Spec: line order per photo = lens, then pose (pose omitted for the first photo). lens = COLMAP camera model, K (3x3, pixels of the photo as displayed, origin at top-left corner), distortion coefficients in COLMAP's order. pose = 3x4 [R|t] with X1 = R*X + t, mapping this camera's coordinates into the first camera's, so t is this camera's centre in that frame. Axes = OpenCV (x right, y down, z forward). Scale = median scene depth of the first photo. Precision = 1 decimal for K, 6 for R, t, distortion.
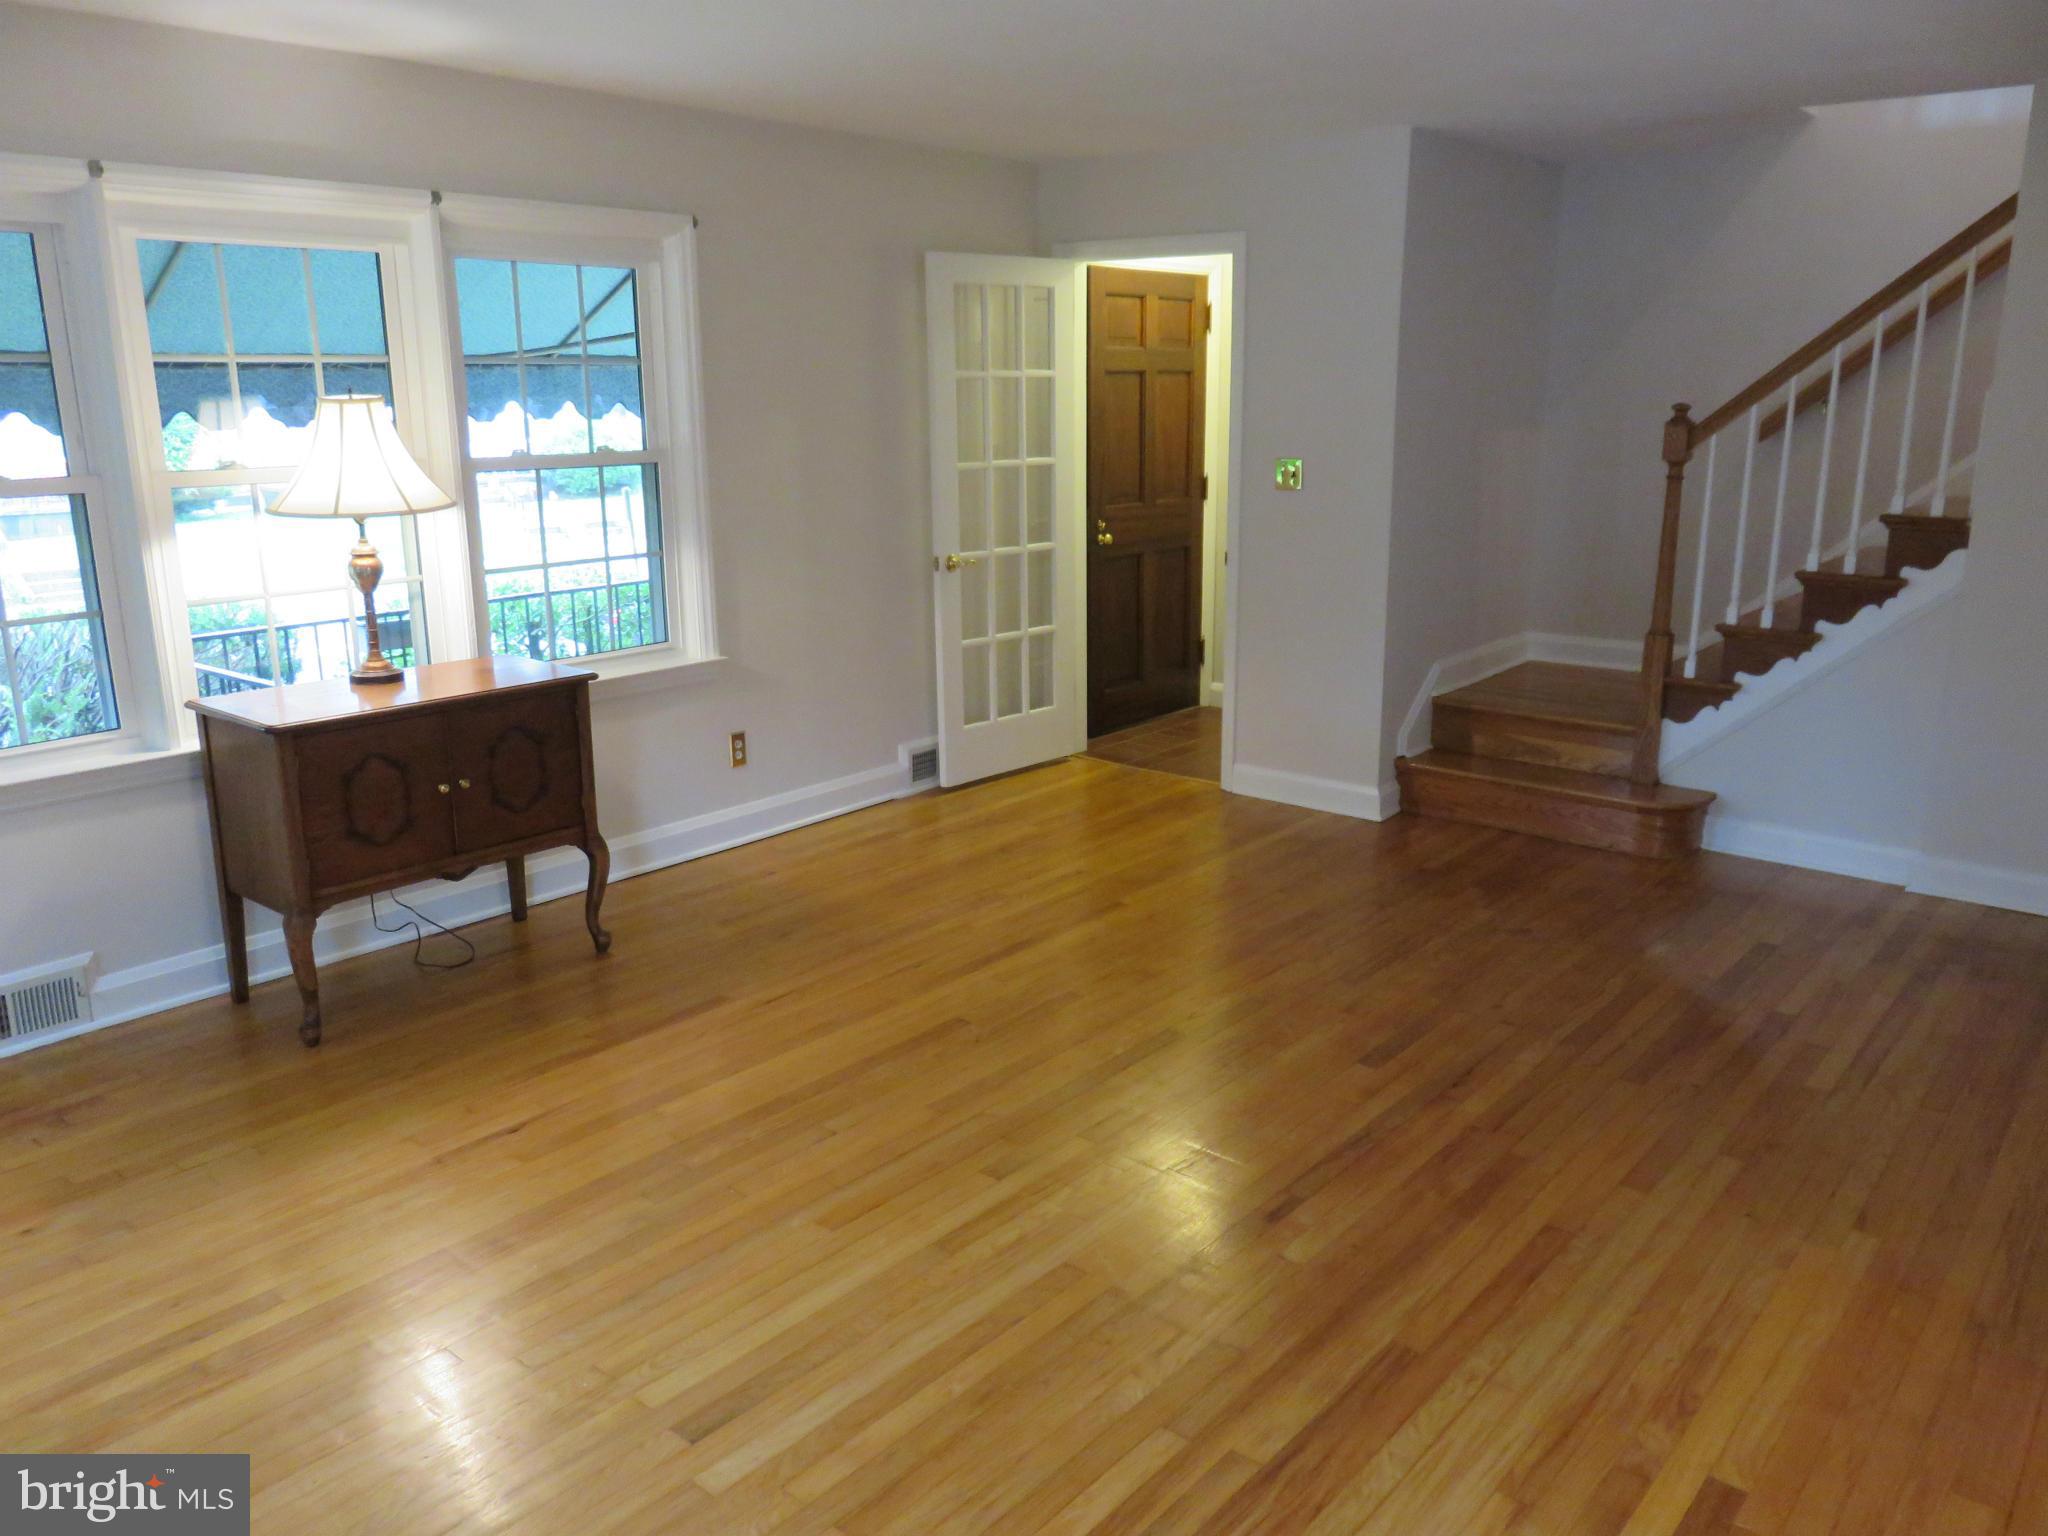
lens RADIAL K [[1543.1, 0, 1023.4], [0, 1543.1, 770.7], [0, 0, 1]] dist [-0.009551, 0.005765]
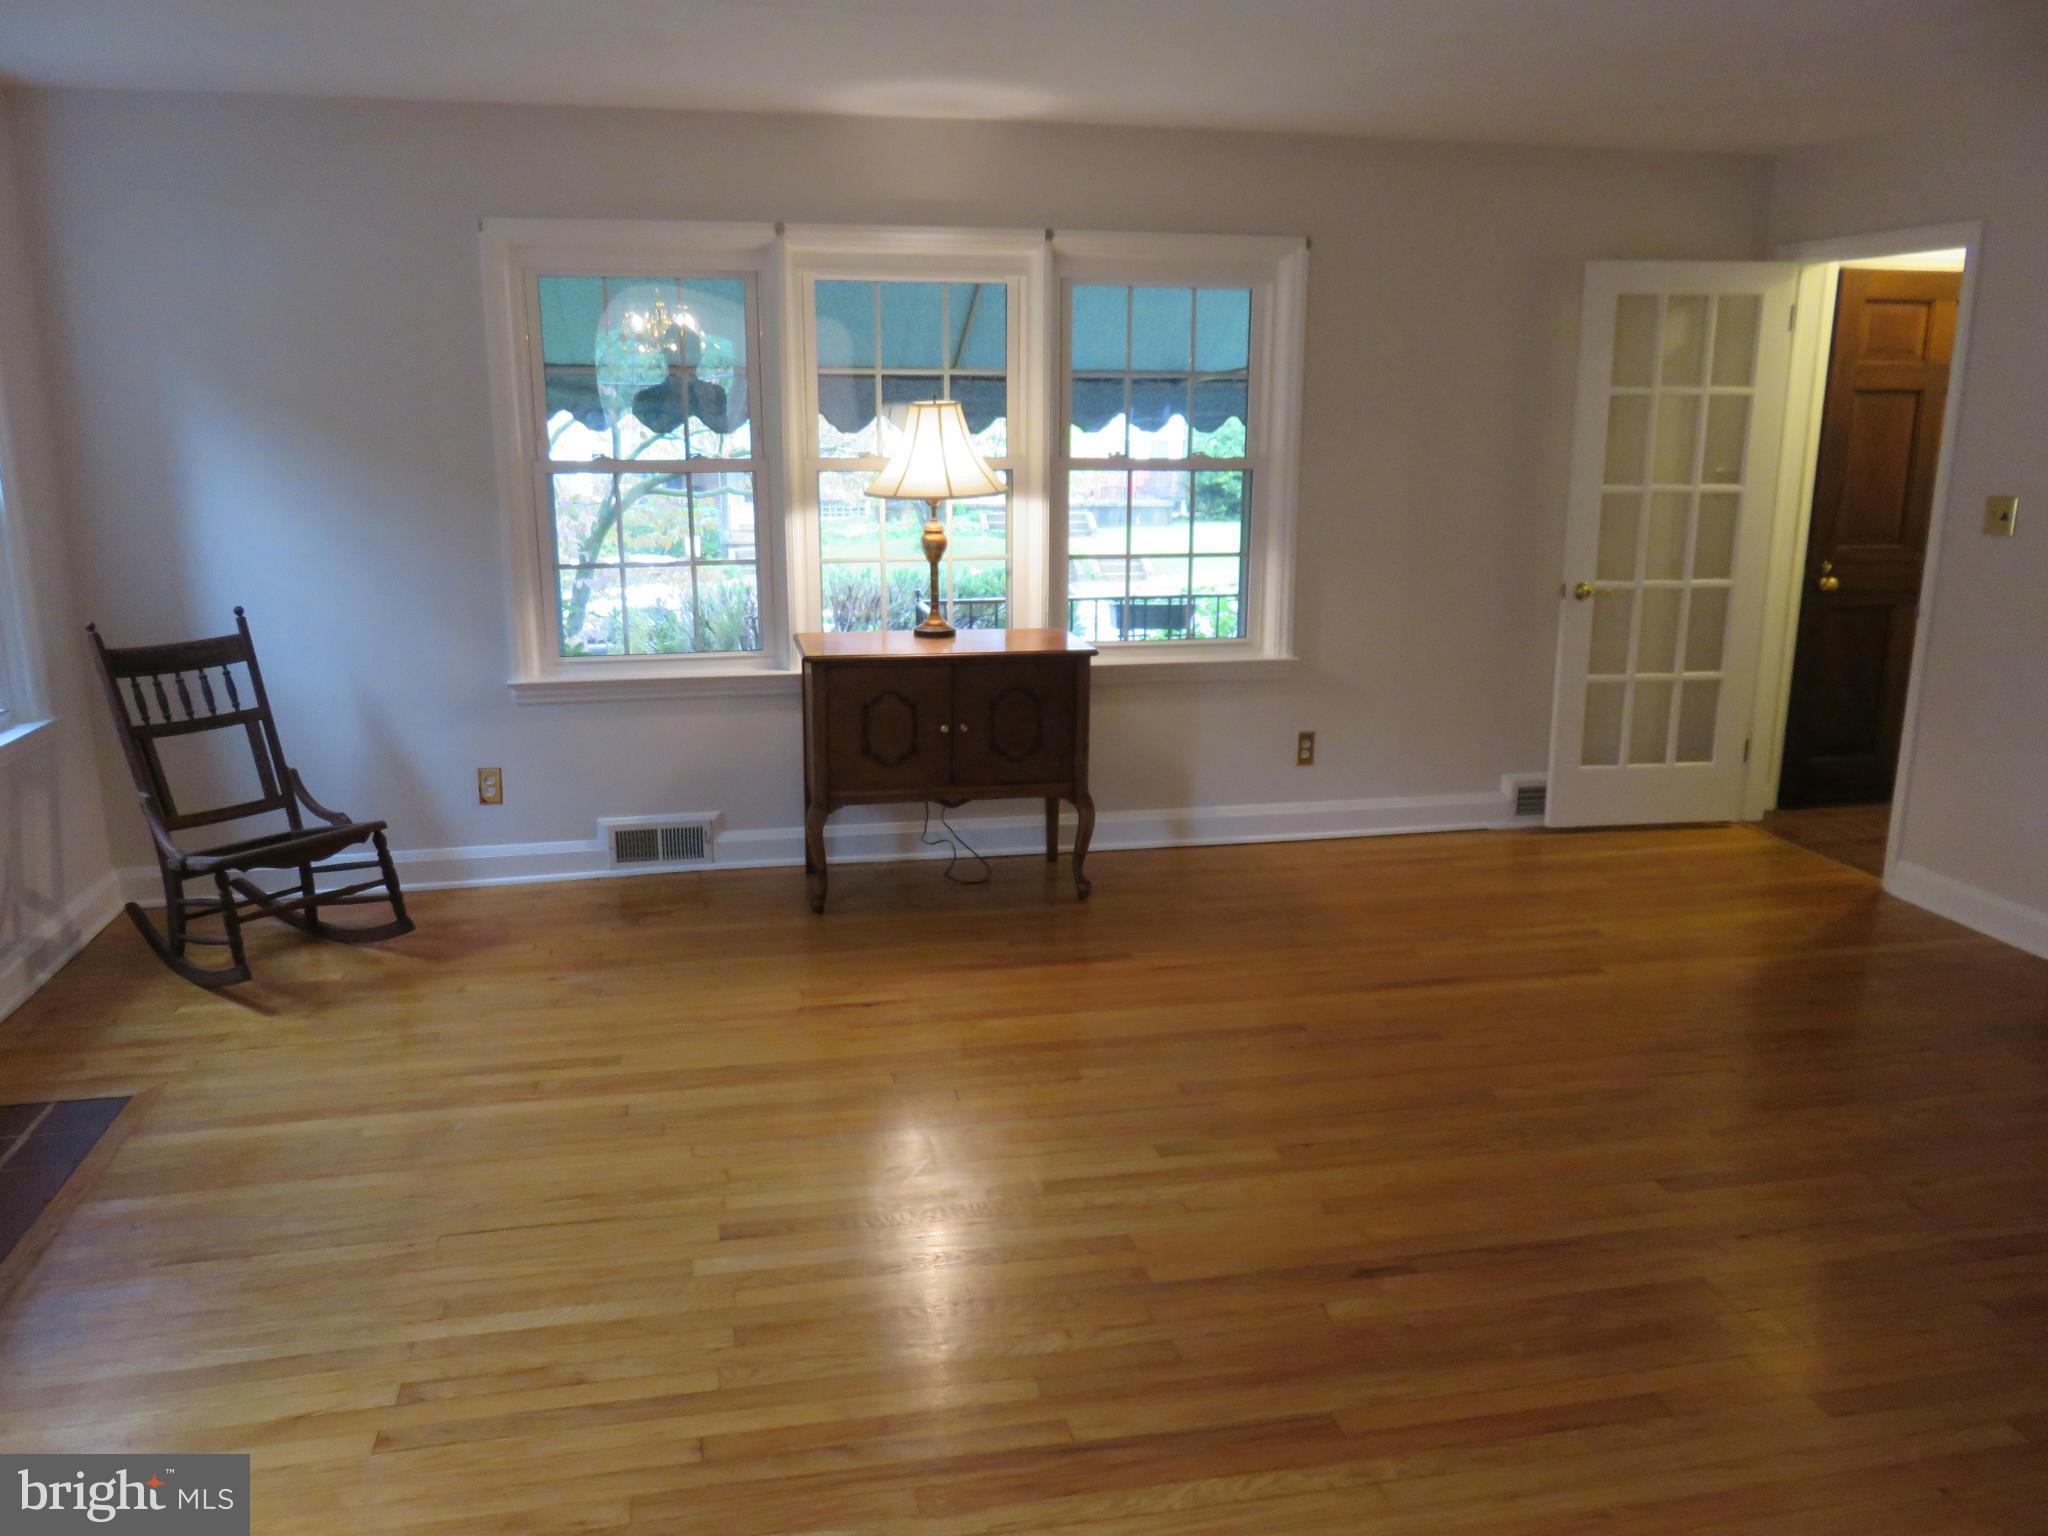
lens RADIAL K [[1543.1, 0, 1021.9], [0, 1543.1, 769.1], [0, 0, 1]] dist [-0.009551, 0.005765]
pose [[0.784865, 0.151344, -0.600901, 0.343162], [-0.161305, 0.986185, 0.037693, -0.010239], [0.598304, 0.067344, 0.798434, 0.069573]]
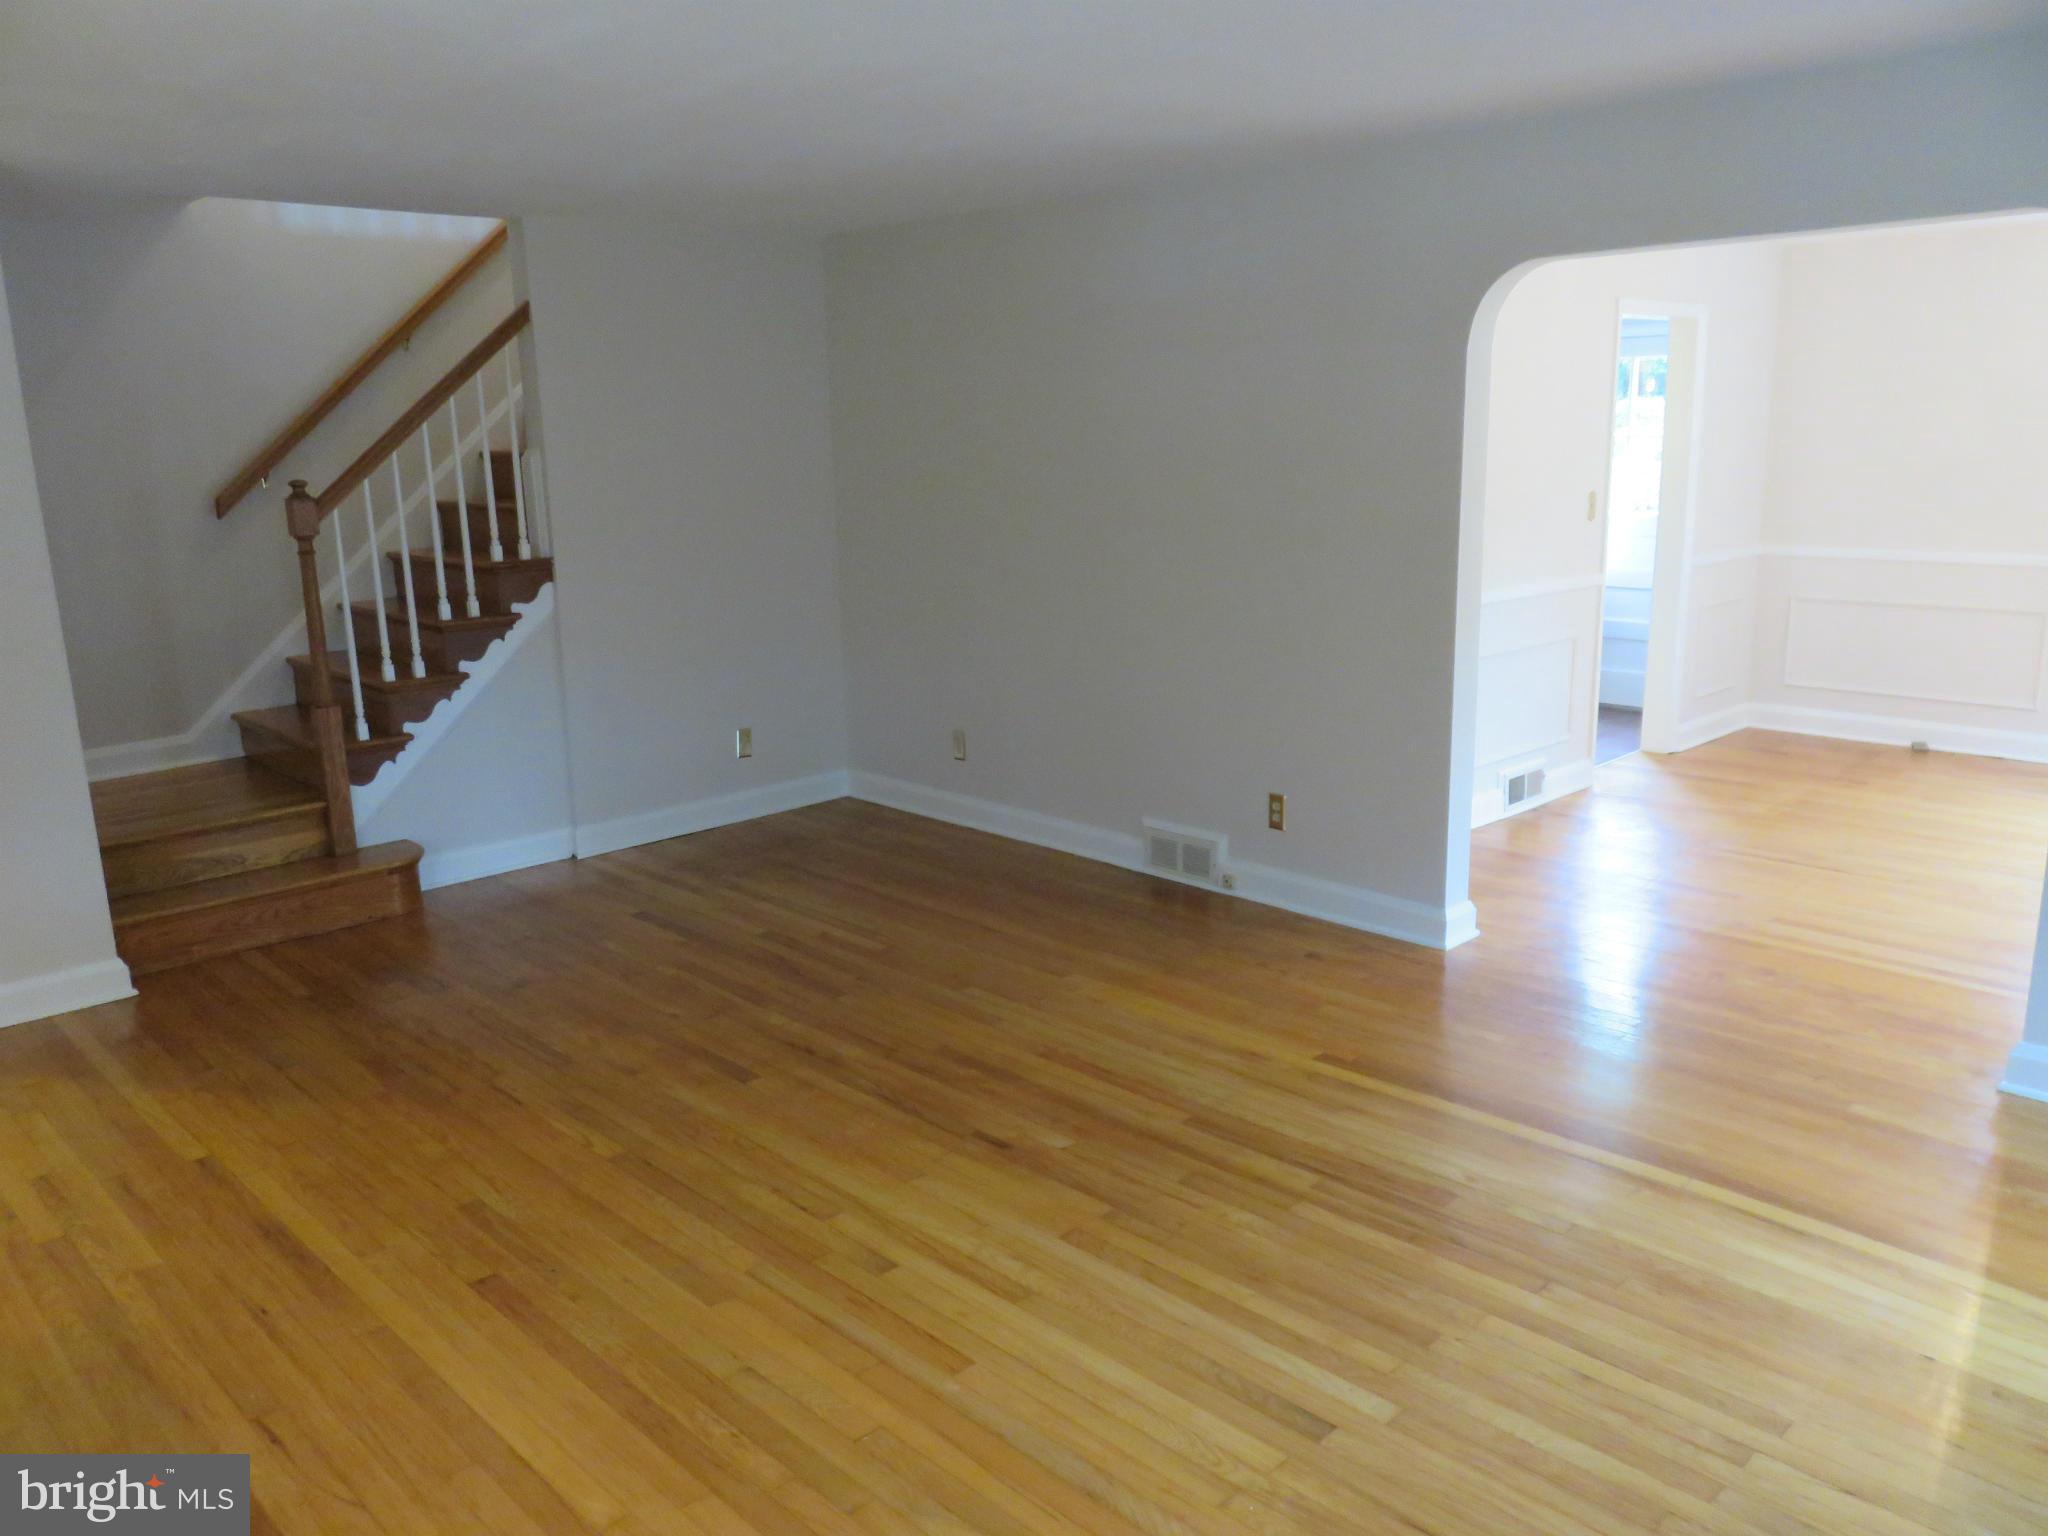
lens RADIAL K [[1543.1, 0, 1016.9], [0, 1543.1, 763.3], [0, 0, 1]] dist [-0.009551, 0.005765]
pose [[0.118664, -0.216977, 0.968938, -0.610381], [0.271736, 0.945675, 0.178489, -0.129694], [-0.955028, 0.242115, 0.171177, 0.475875]]
